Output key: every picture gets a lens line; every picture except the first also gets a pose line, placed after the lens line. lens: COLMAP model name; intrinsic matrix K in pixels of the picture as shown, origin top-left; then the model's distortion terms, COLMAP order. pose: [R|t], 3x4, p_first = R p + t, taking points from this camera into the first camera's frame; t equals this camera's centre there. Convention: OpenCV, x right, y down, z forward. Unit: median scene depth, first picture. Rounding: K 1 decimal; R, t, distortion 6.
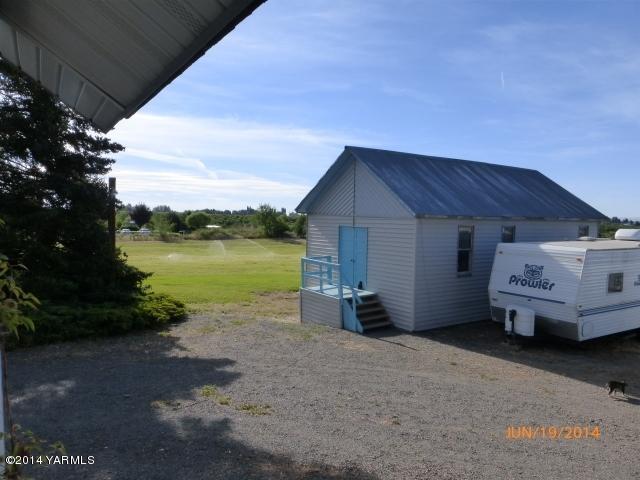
lens RADIAL K [[469.3, 0, 320.0], [0, 469.3, 240.0], [0, 0, 1]] dist [-0.044562, 0.031691]
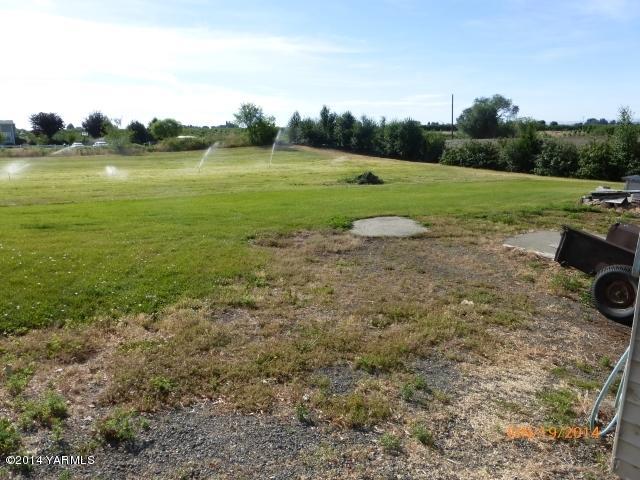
lens RADIAL K [[458.5, 0, 320.0], [0, 458.5, 240.0], [0, 0, 1]] dist [0.006201, 0.002730]
pose [[0.998506, -0.044076, 0.032303, -0.030740], [0.037403, 0.982209, 0.184026, 0.013489], [-0.039840, -0.182543, 0.982390, 0.193680]]
